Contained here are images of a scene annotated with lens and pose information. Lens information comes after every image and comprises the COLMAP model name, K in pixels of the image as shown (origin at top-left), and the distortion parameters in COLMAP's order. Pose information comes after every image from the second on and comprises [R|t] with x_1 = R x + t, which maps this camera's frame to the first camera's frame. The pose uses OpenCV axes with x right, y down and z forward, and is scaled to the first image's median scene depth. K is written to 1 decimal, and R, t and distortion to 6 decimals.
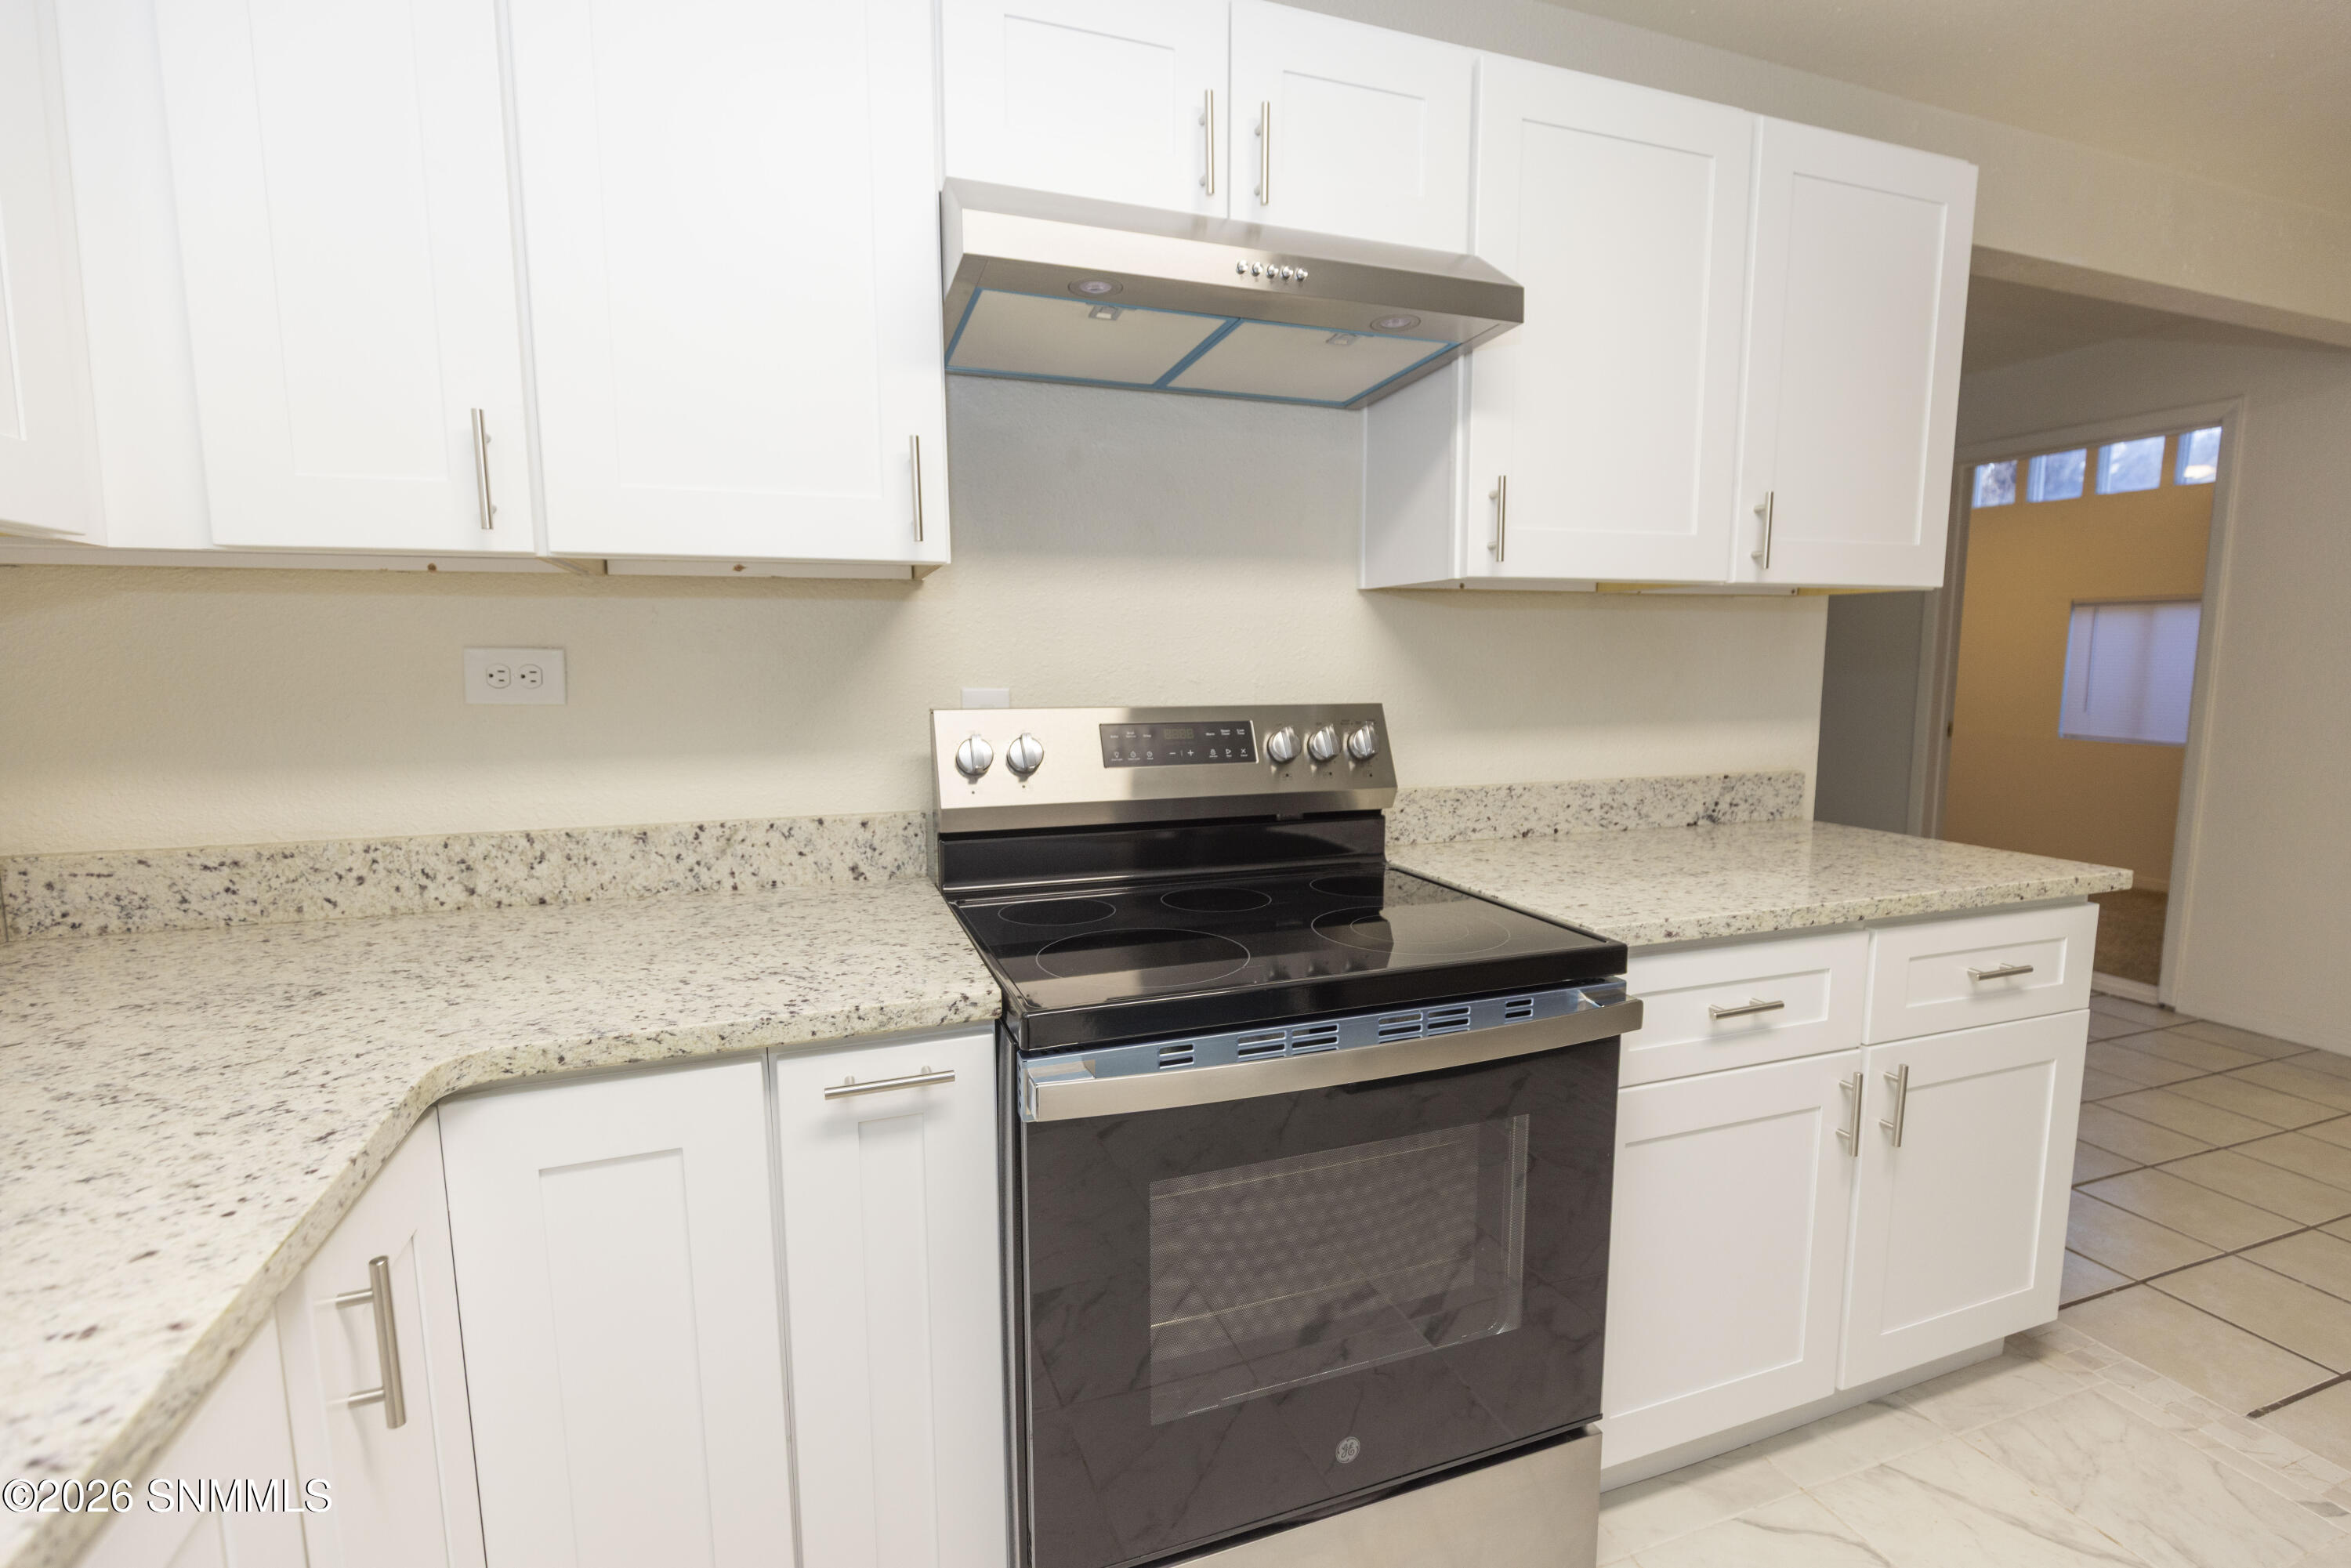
lens RADIAL K [[1045.6, 0, 1185.3], [0, 1045.6, 791.4], [0, 0, 1]] dist [0.007109, -0.002661]
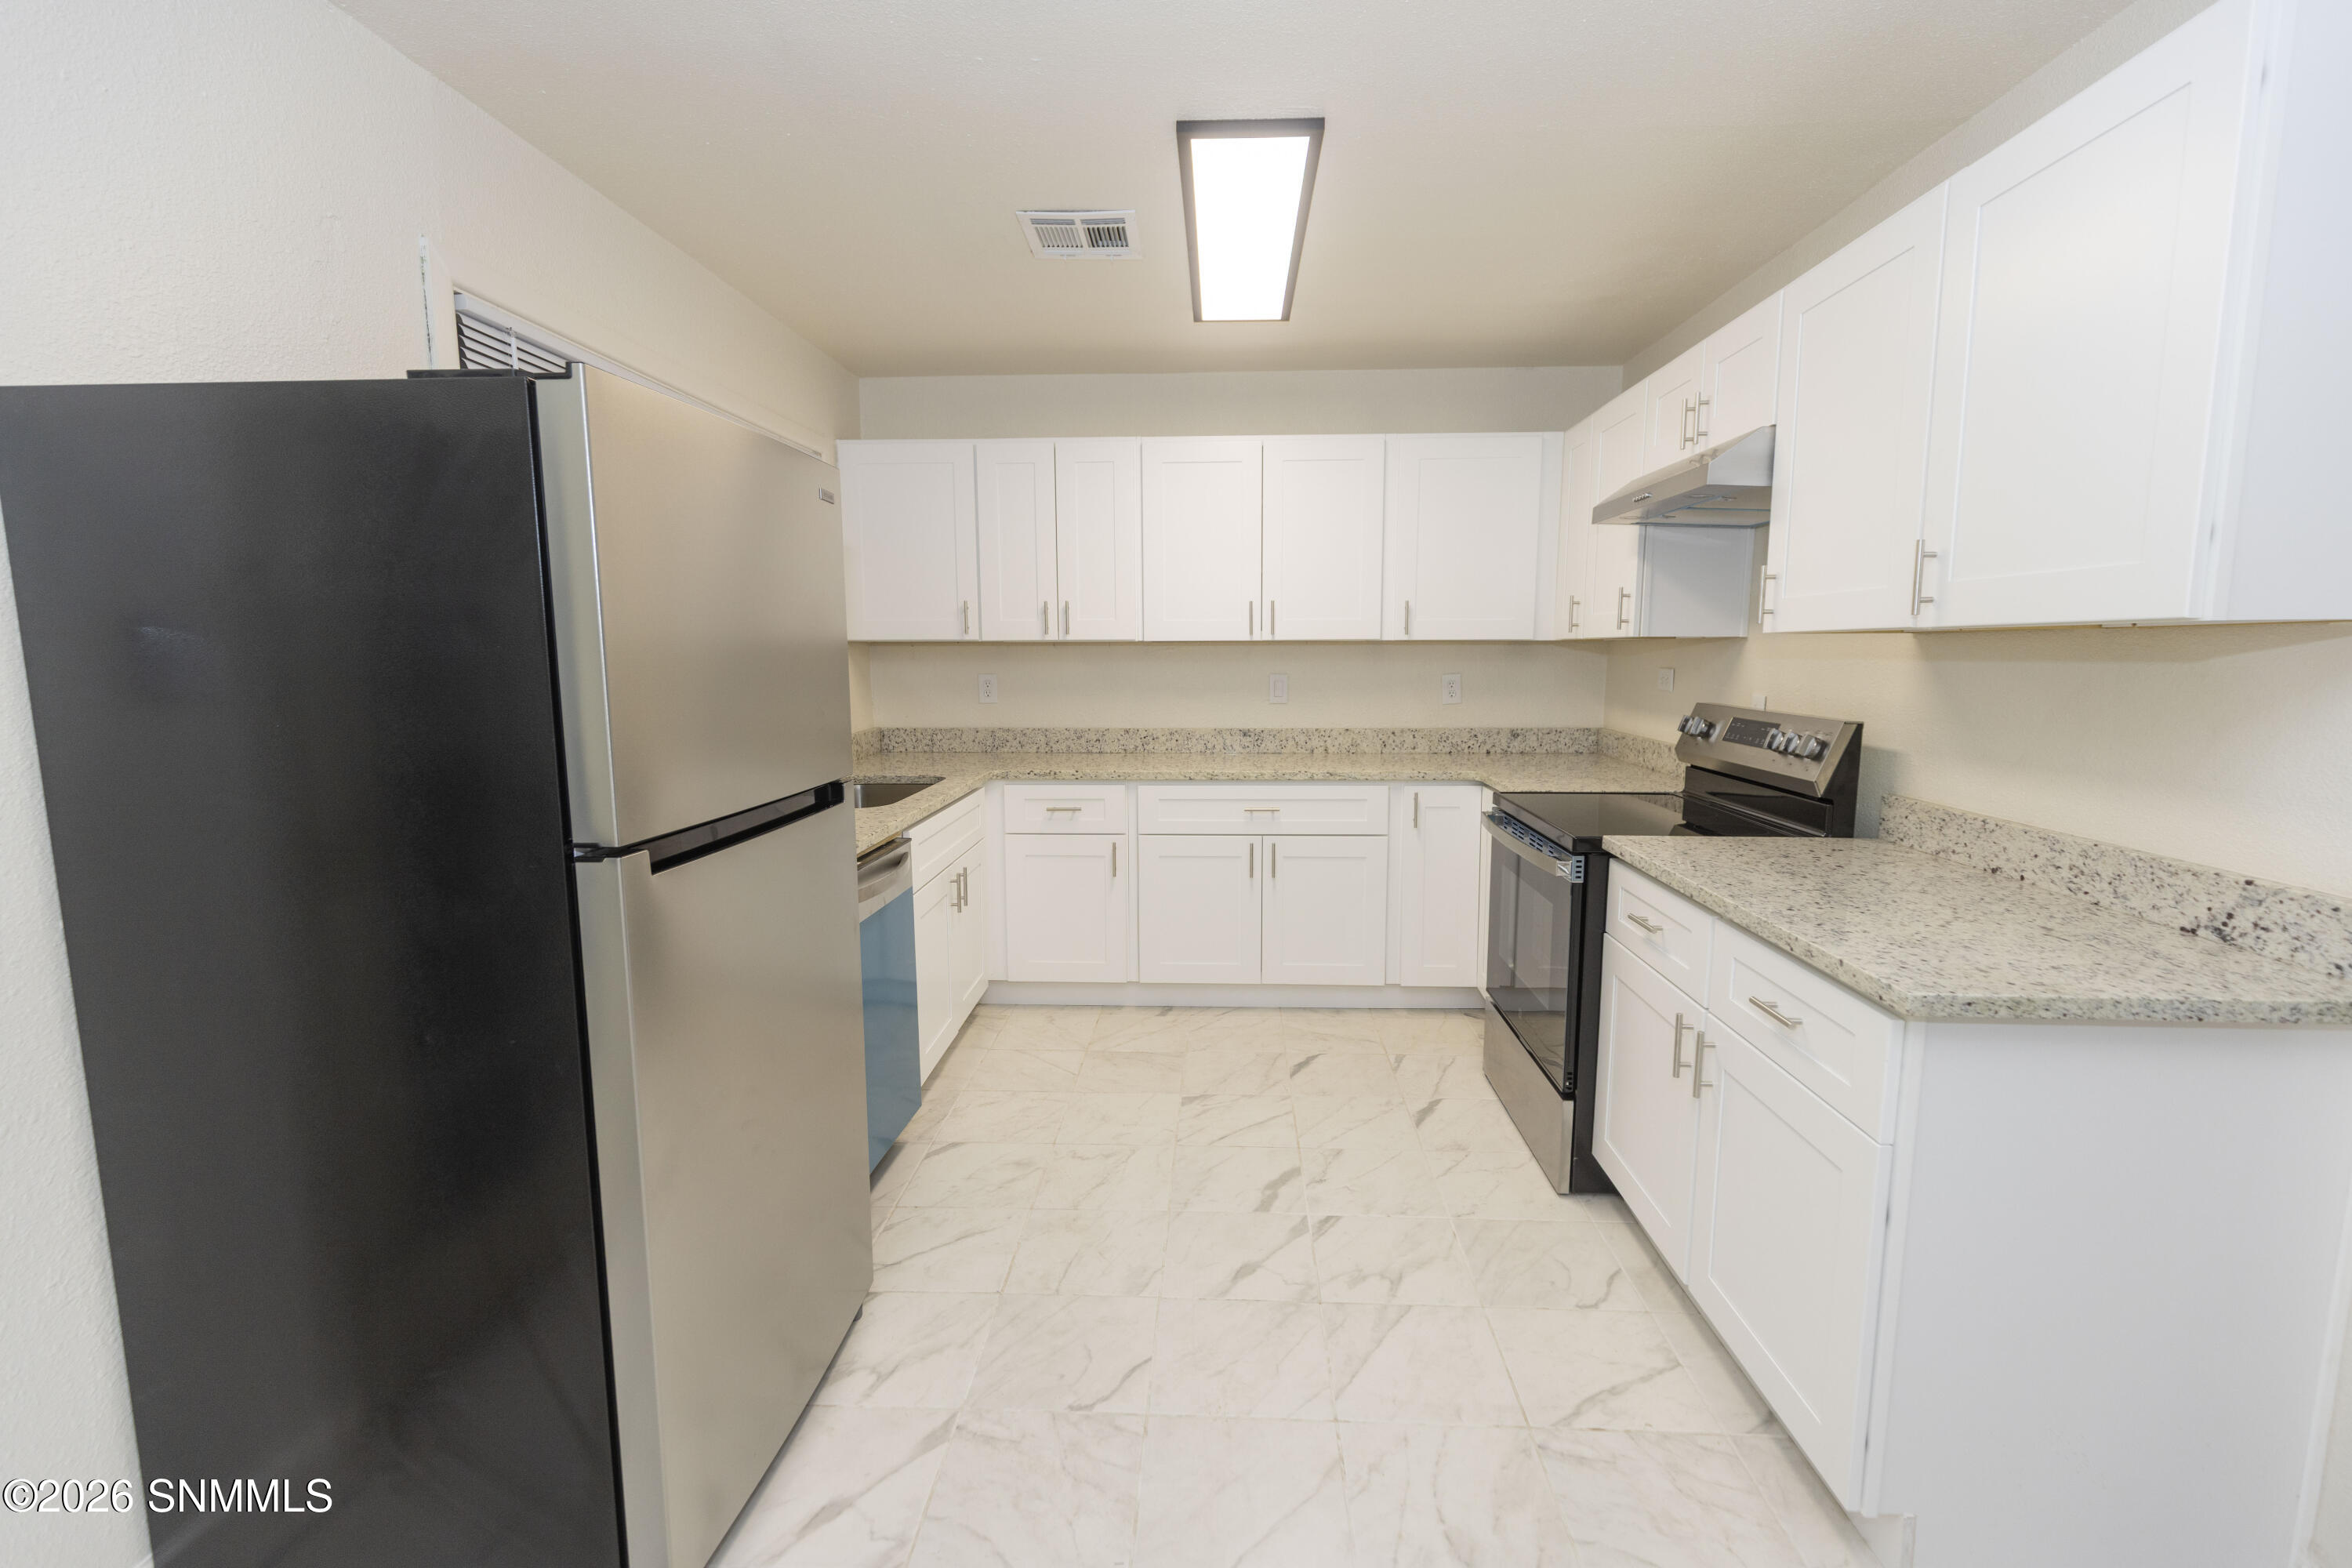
lens RADIAL K [[1046.1, 0, 1176.3], [0, 1046.1, 783.0], [0, 0, 1]] dist [0.007109, -0.002661]
pose [[-0.391635, 0.122239, -0.911965, 1.579618], [-0.111868, 0.977458, 0.179059, -0.137029], [0.913295, 0.172146, -0.369132, 0.662389]]
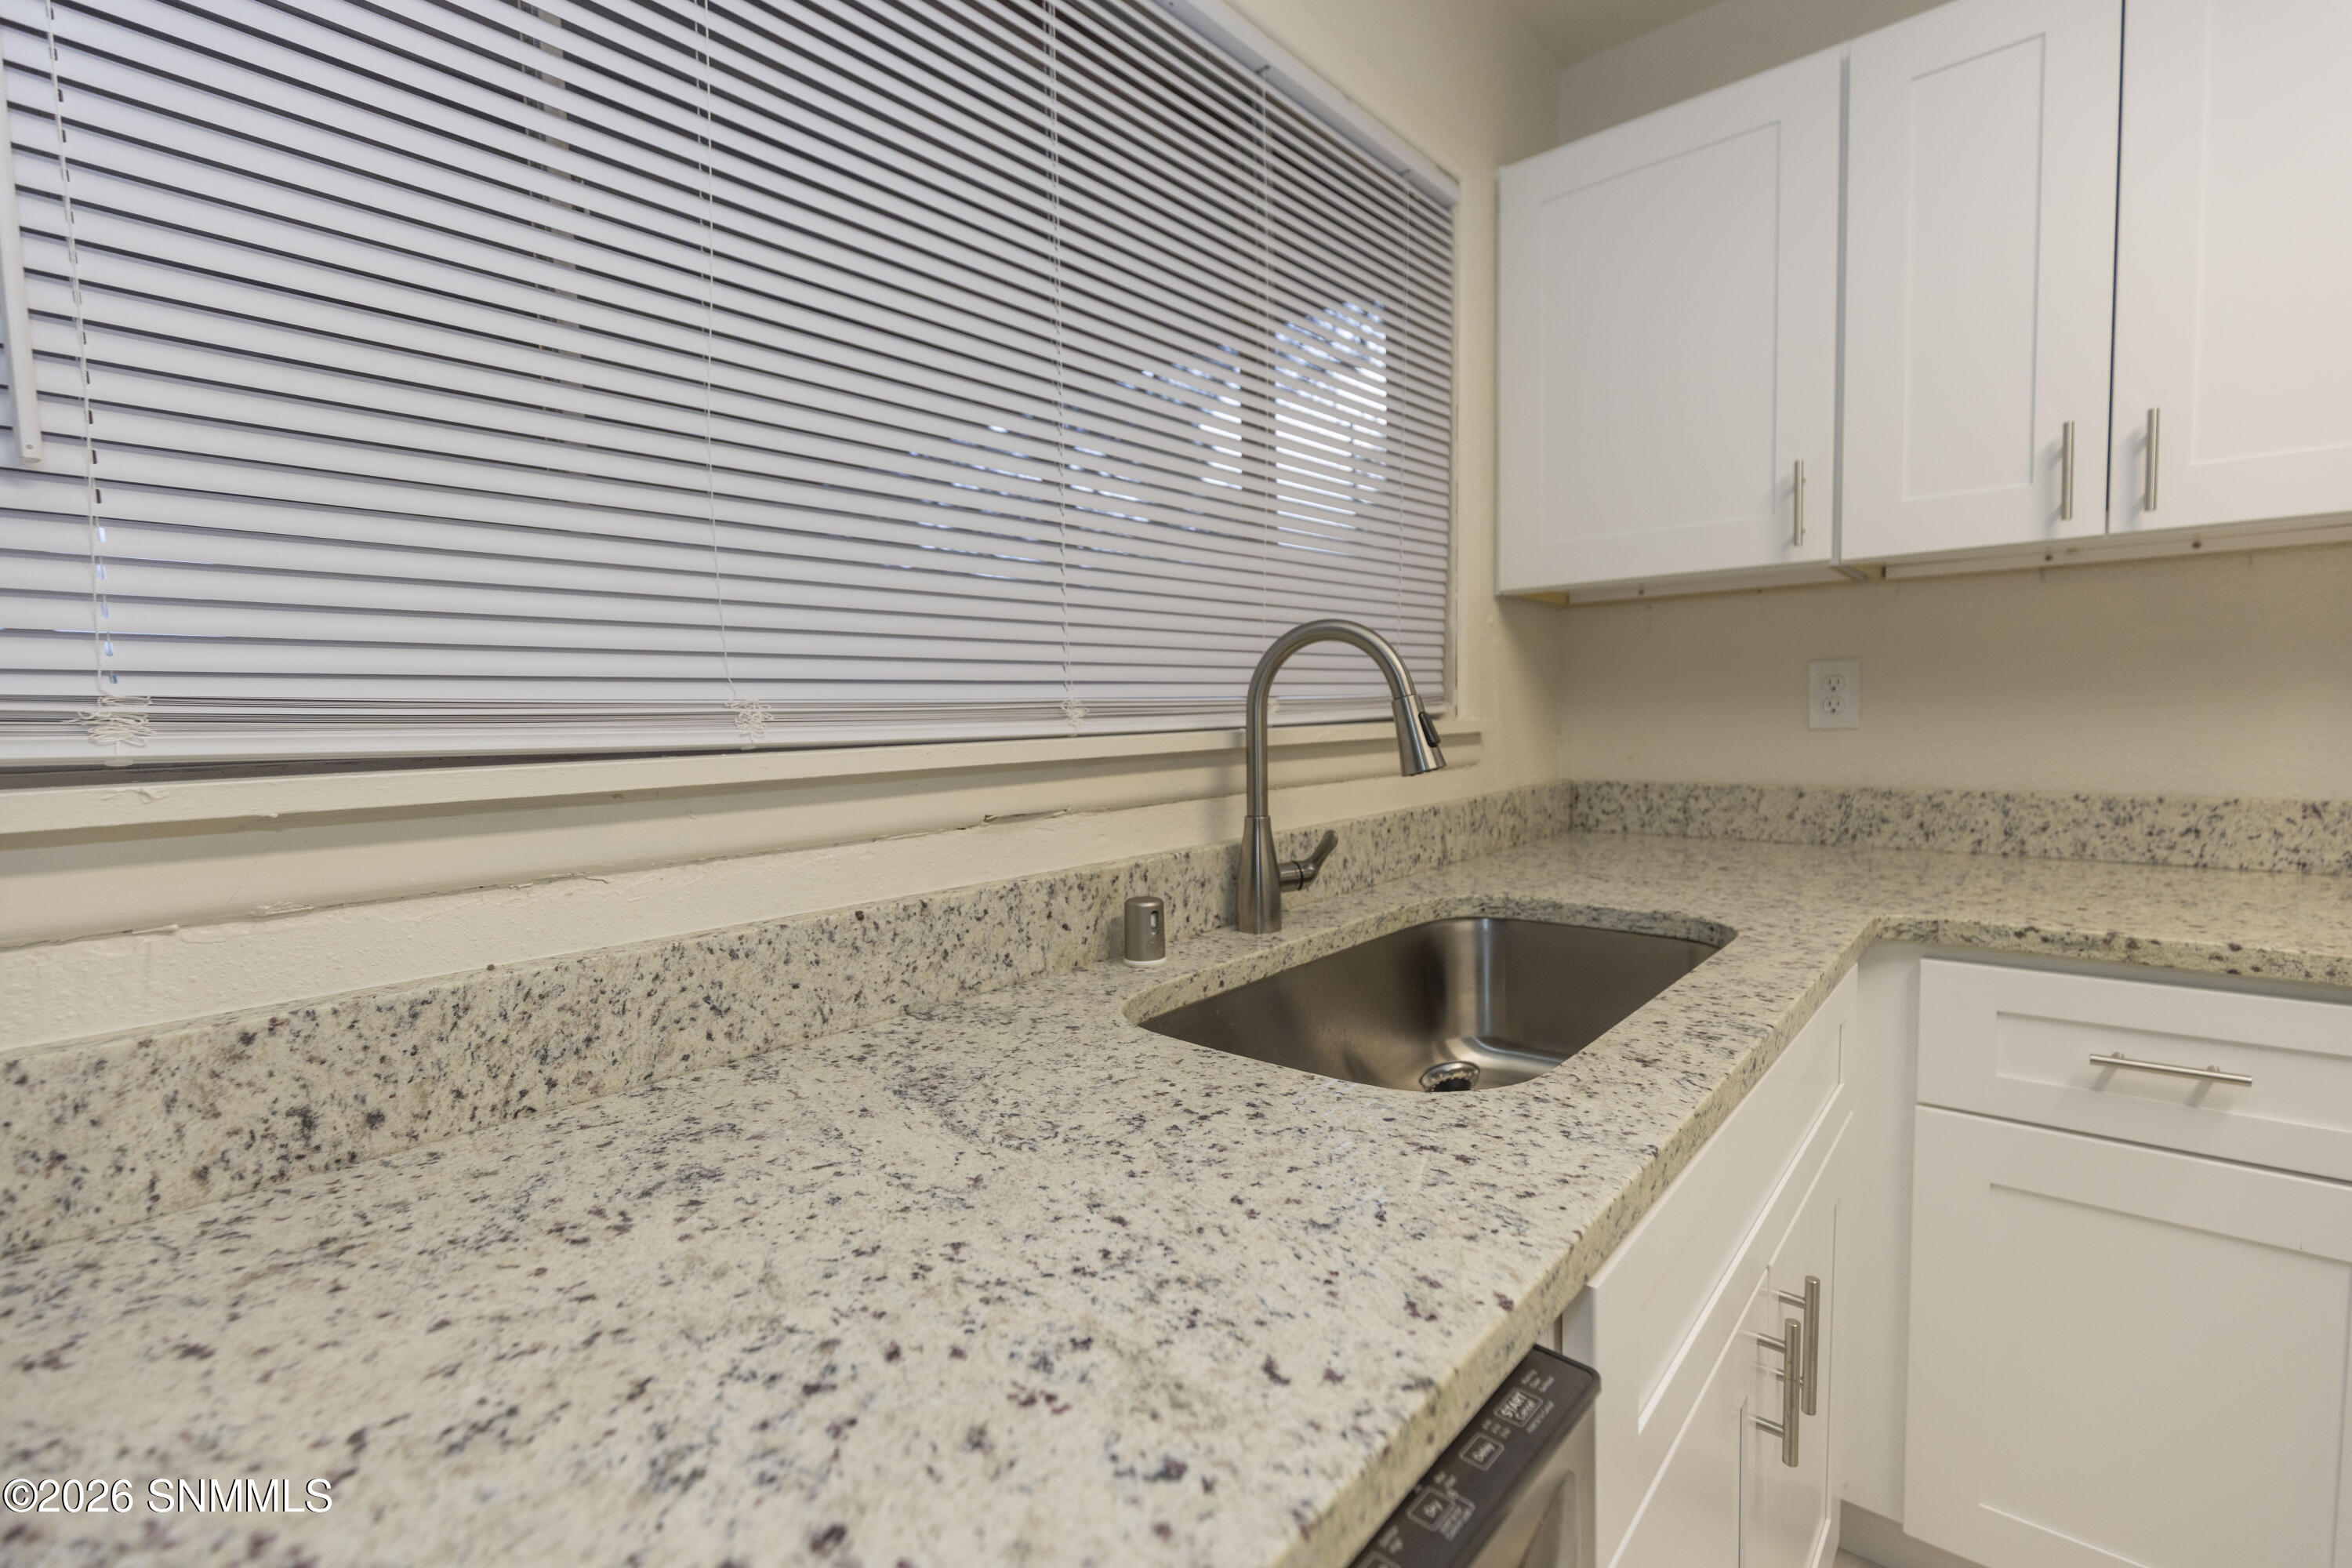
lens RADIAL K [[1046.1, 0, 1192.5], [0, 1046.1, 781.6], [0, 0, 1]] dist [0.007109, -0.002661]
pose [[-0.870419, 0.055421, -0.489181, 0.651371], [-0.038131, 0.983069, 0.179224, 0.040145], [0.490832, 0.174653, -0.853569, -0.022773]]
